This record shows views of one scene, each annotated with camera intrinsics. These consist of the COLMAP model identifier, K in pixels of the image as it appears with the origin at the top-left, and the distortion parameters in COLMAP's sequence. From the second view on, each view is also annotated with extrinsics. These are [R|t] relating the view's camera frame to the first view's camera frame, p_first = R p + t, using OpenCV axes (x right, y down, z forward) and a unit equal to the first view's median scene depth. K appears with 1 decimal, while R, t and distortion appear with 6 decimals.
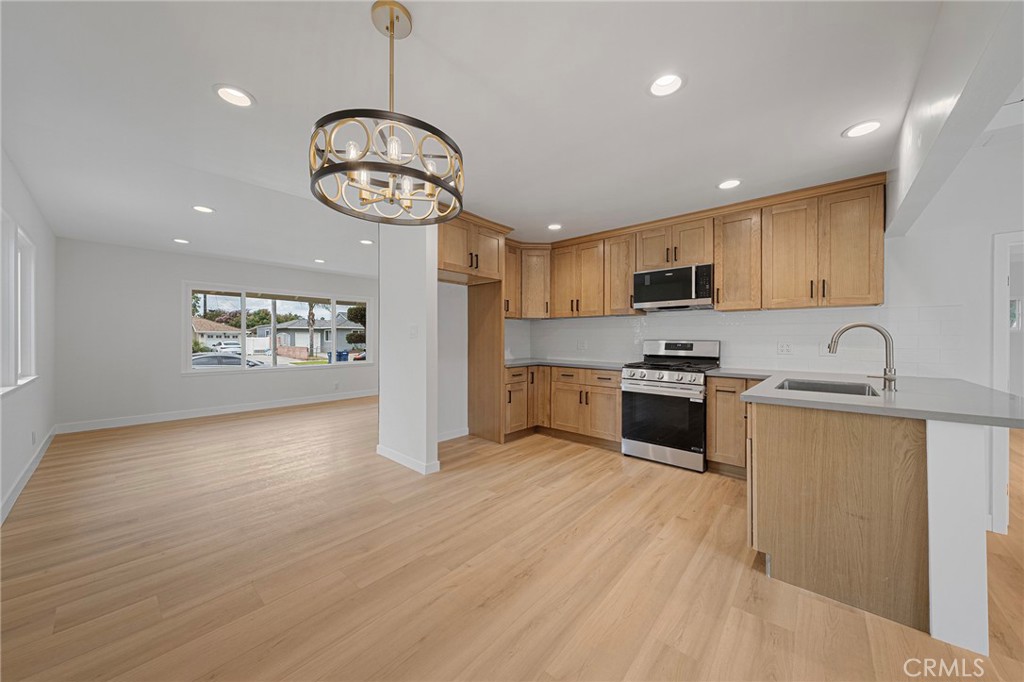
lens RADIAL K [[357.0, 0, 508.3], [0, 357.0, 339.5], [0, 0, 1]] dist [-0.000980, -0.000100]
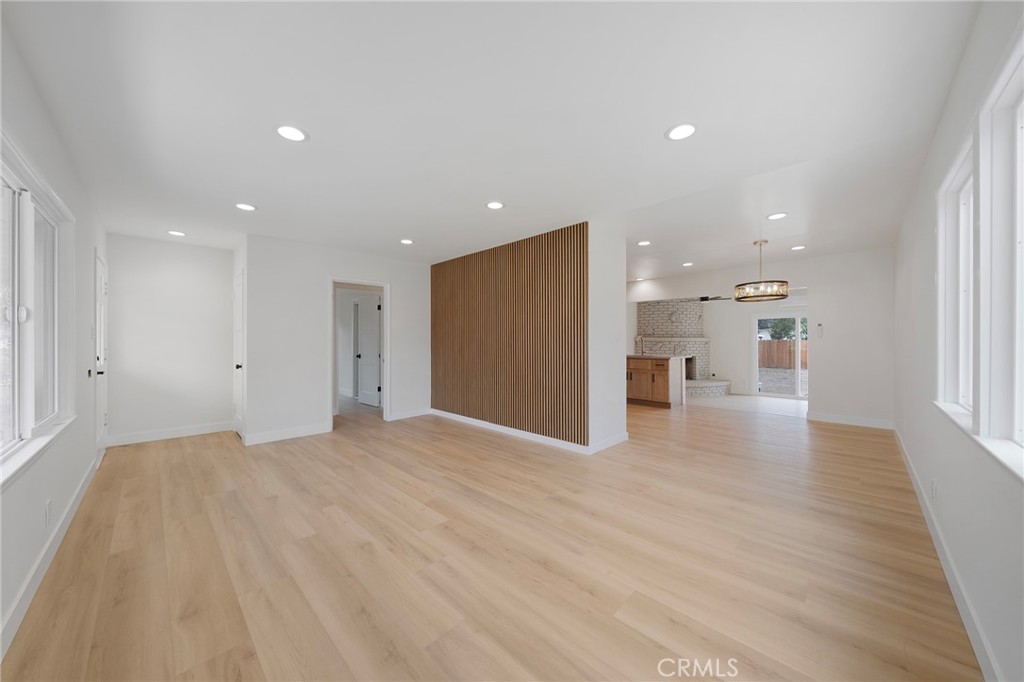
lens RADIAL K [[350.4, 0, 509.0], [0, 350.4, 340.4], [0, 0, 1]] dist [-0.000660, -0.000125]
pose [[0.056974, -0.001528, 0.998374, -1.344113], [0.003500, 0.999993, 0.001331, -0.008917], [-0.998370, 0.003419, 0.056979, 1.145164]]
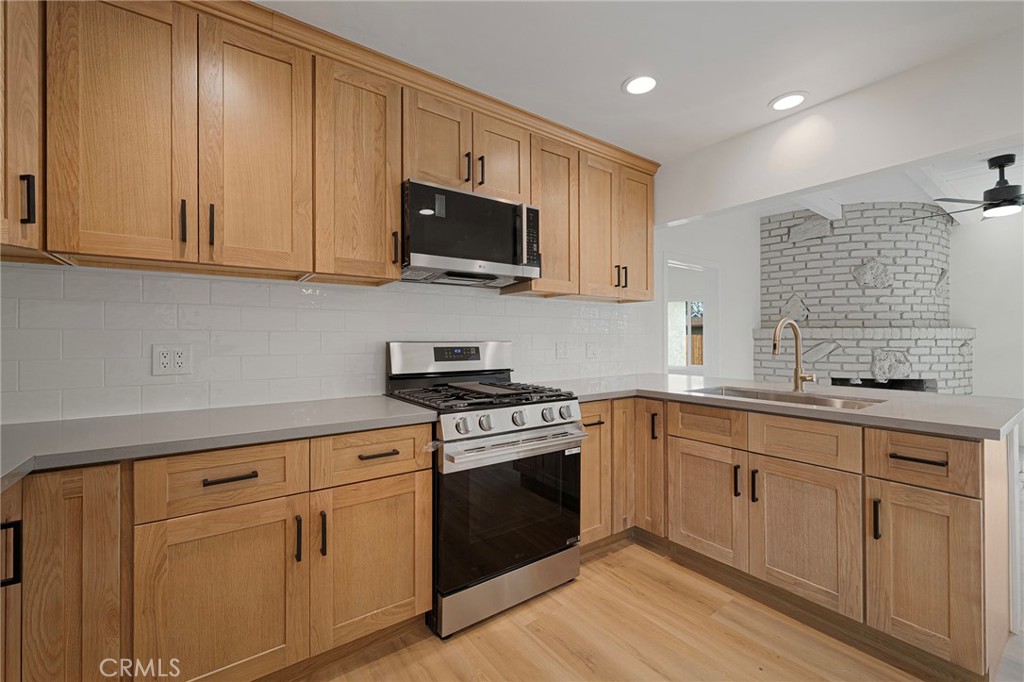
lens RADIAL K [[423.0, 0, 509.6], [0, 423.0, 338.3], [0, 0, 1]] dist [0.000636, 0.000125]
pose [[0.214214, -0.003213, 0.976781, -0.105559], [0.005700, 0.999982, 0.002039, -0.003050], [-0.976770, 0.005131, 0.214229, 0.809044]]
